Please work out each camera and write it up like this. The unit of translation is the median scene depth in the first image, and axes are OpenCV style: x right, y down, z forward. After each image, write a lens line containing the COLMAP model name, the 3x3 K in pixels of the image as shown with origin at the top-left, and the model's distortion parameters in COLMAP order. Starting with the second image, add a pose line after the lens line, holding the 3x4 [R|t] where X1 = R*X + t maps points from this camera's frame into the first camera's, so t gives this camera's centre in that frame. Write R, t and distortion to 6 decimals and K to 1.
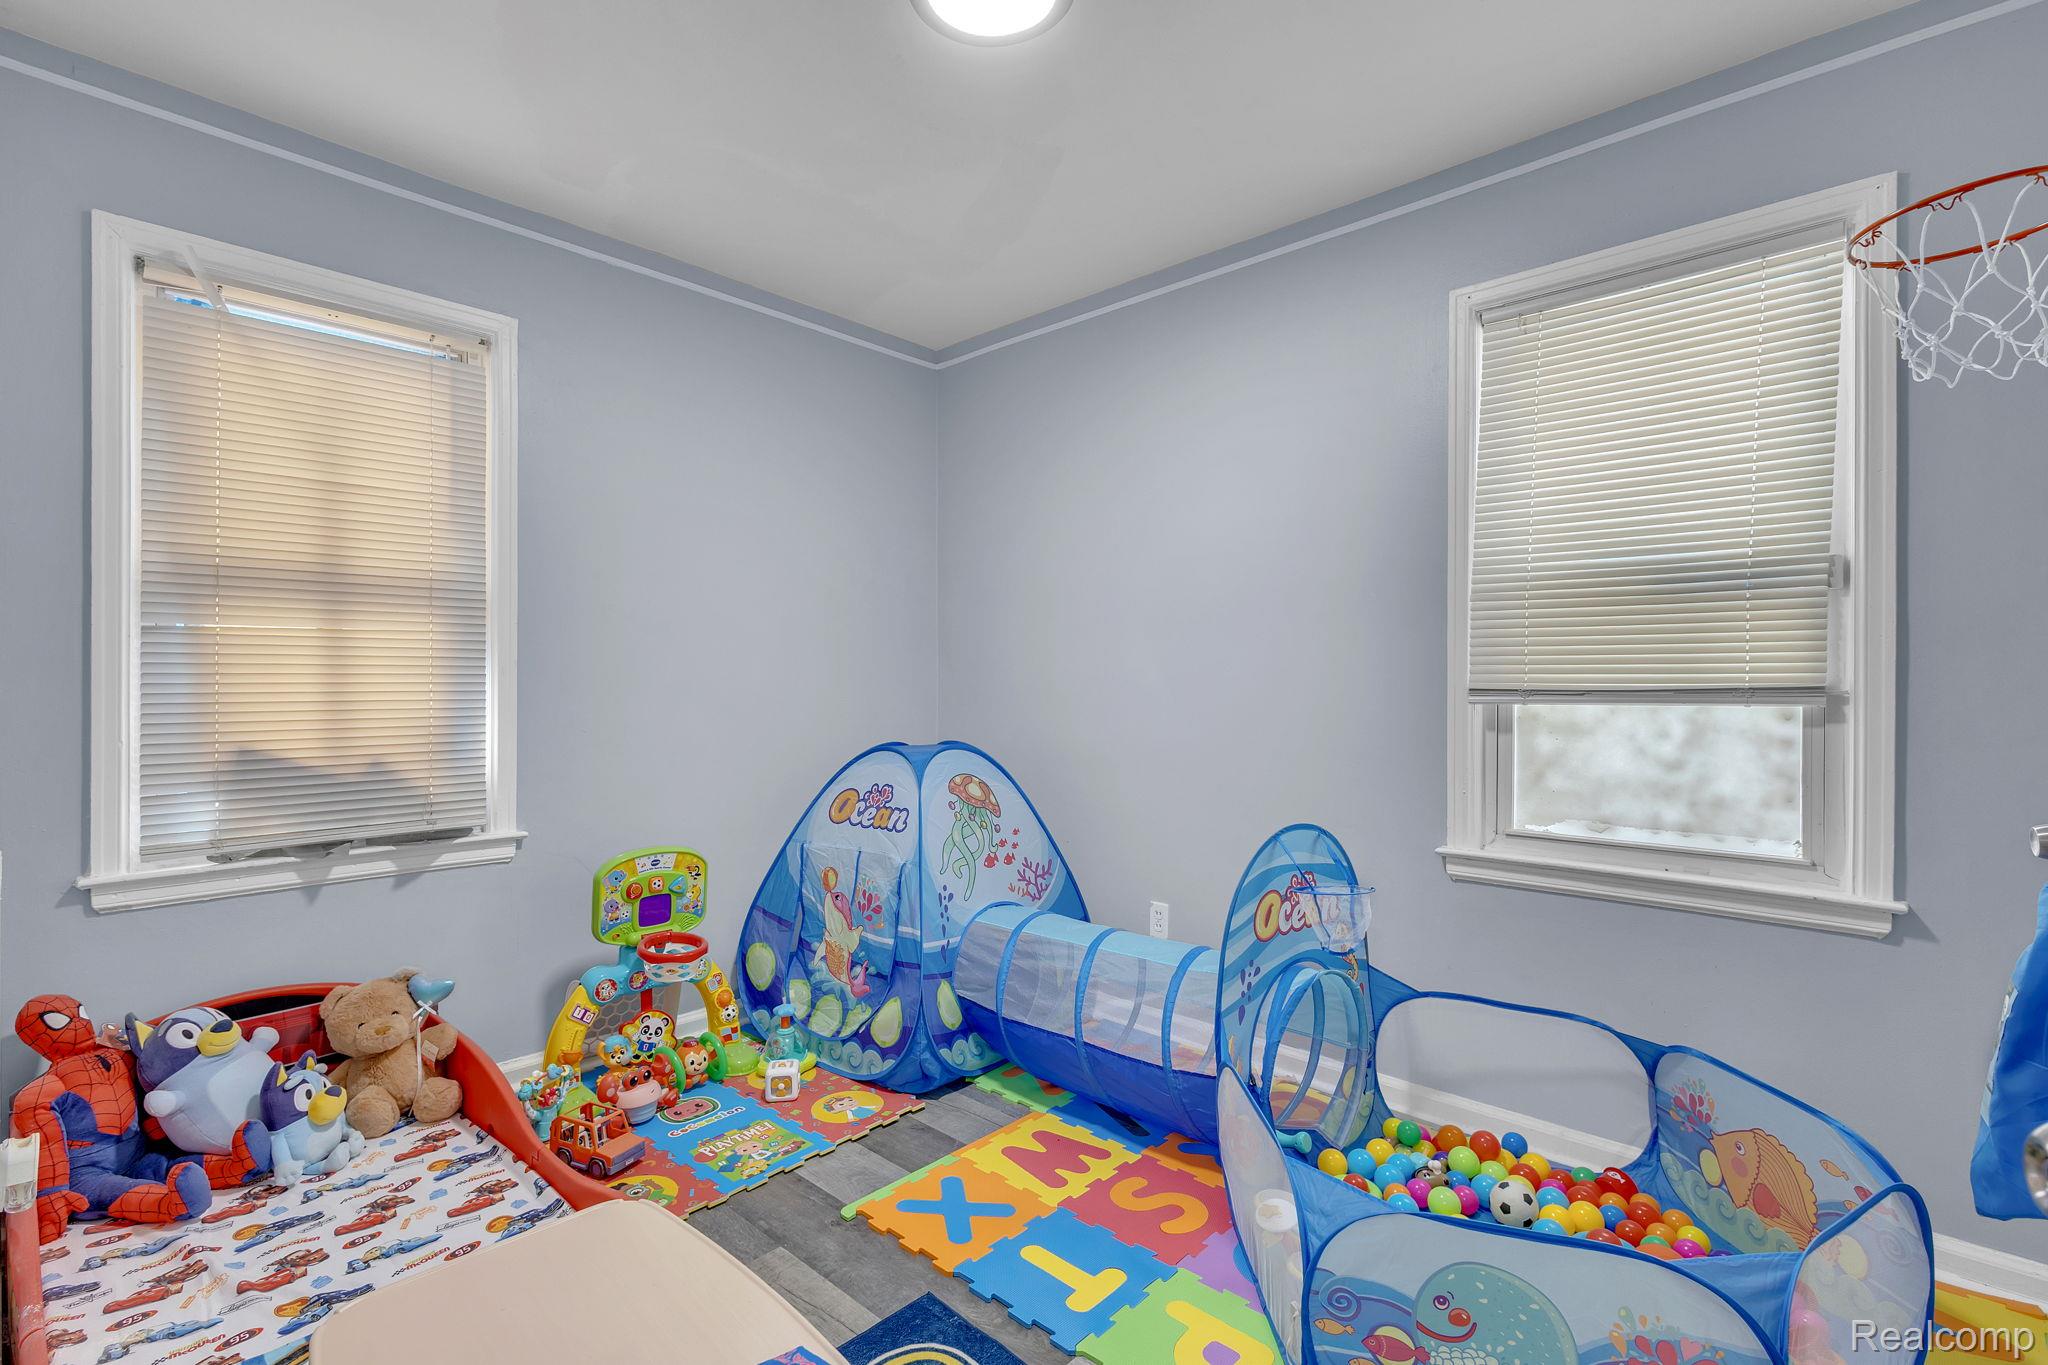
lens RADIAL K [[929.9, 0, 1028.4], [0, 929.9, 676.8], [0, 0, 1]] dist [0.002575, 0.000191]
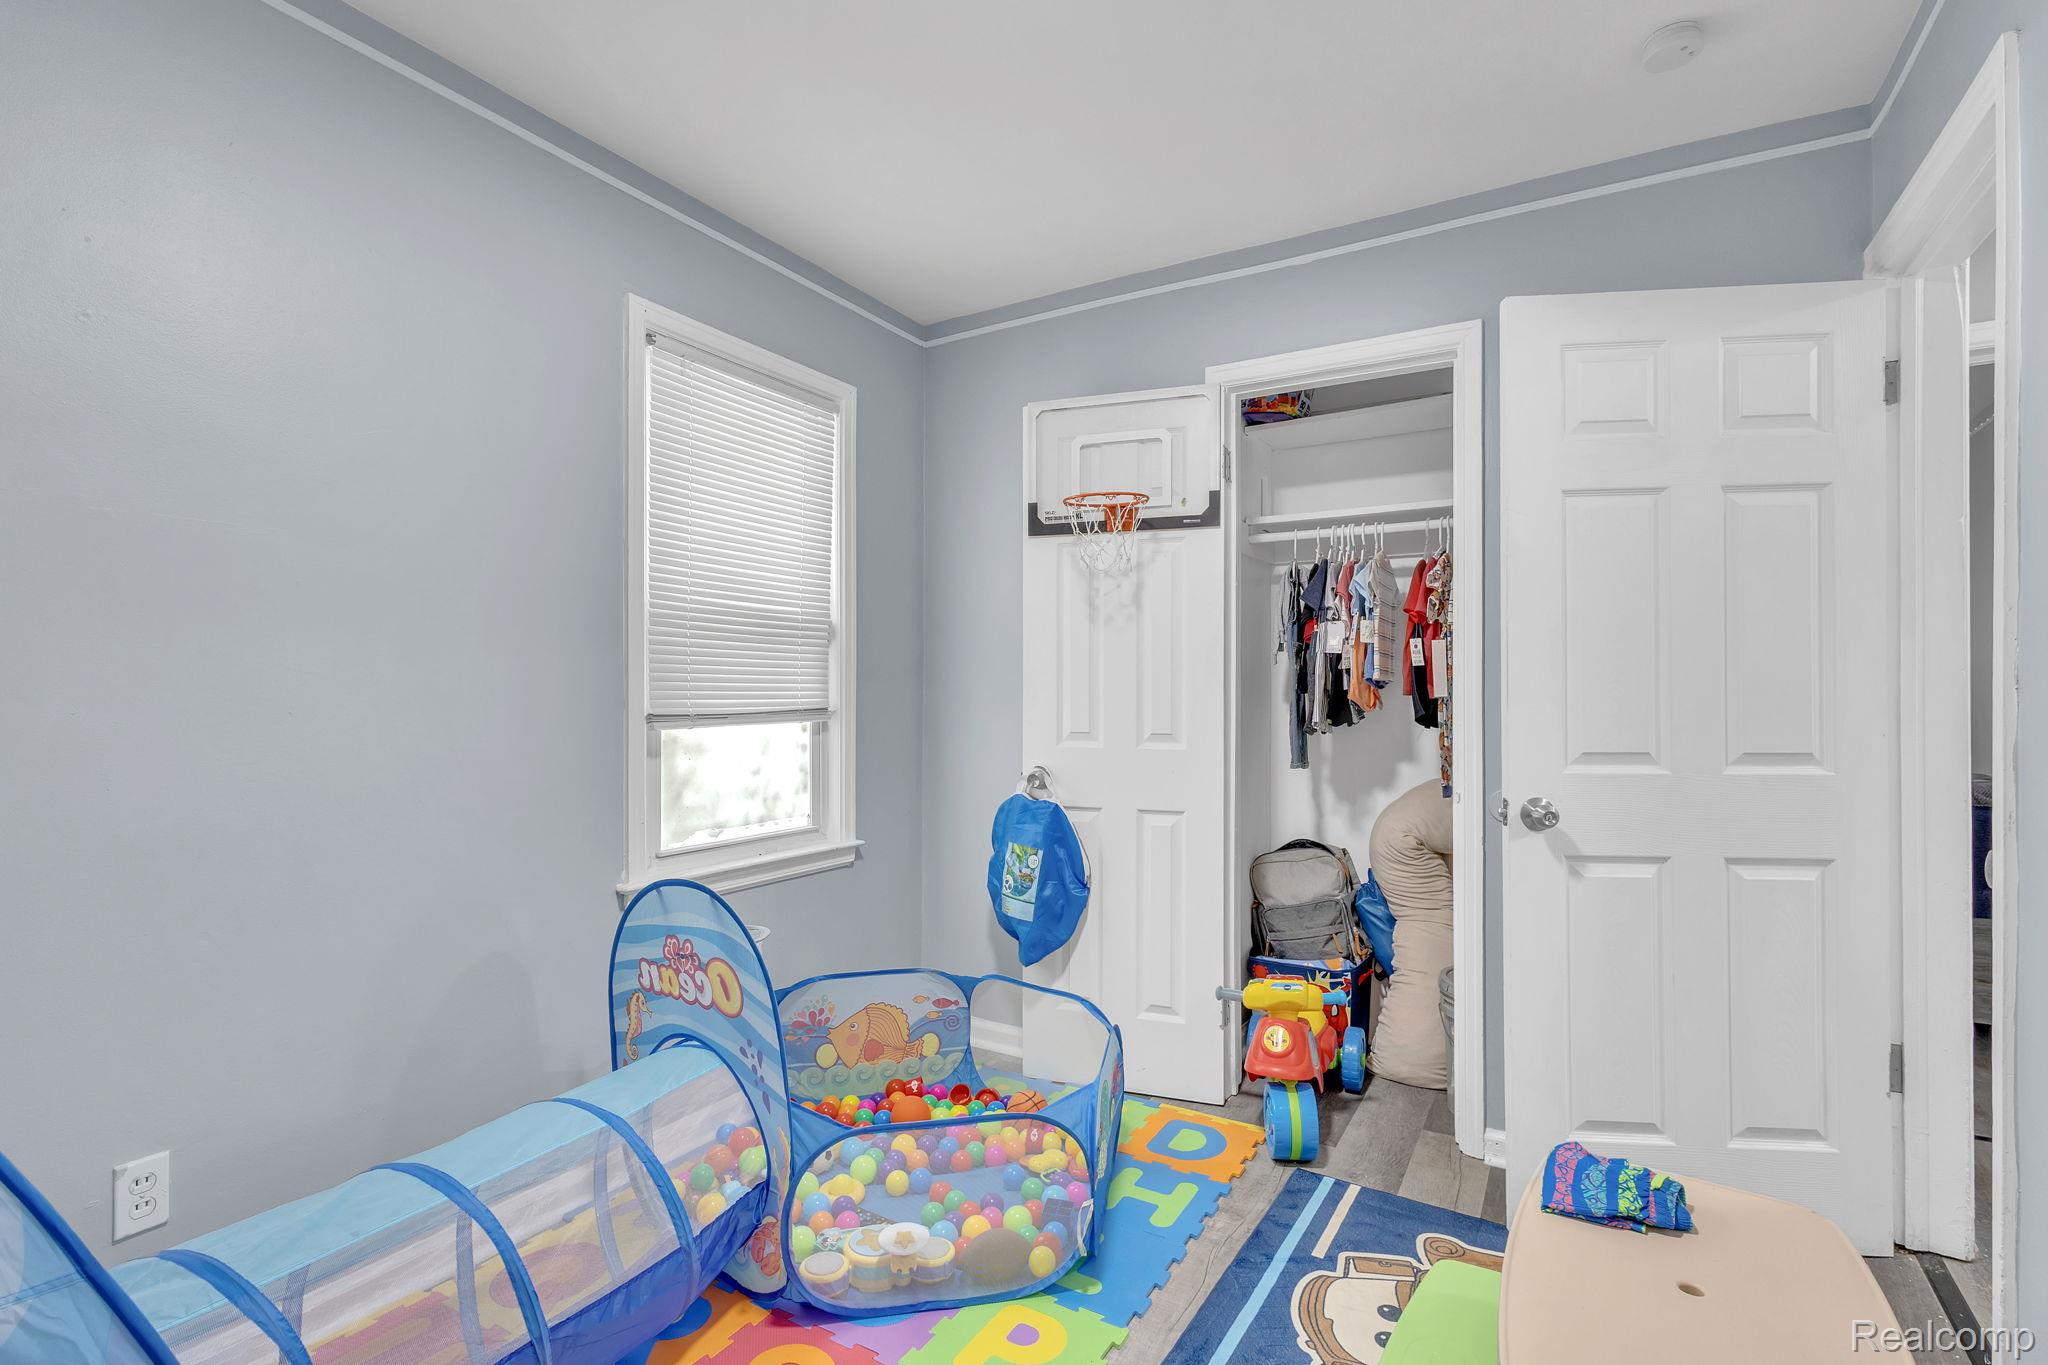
lens RADIAL K [[929.9, 0, 1030.6], [0, 929.9, 693.8], [0, 0, 1]] dist [0.002575, 0.000191]
pose [[-0.197957, 0.000405, 0.980211, -0.655008], [-0.003325, 0.999994, -0.001085, -0.011014], [-0.980205, -0.003474, -0.197955, 0.936936]]
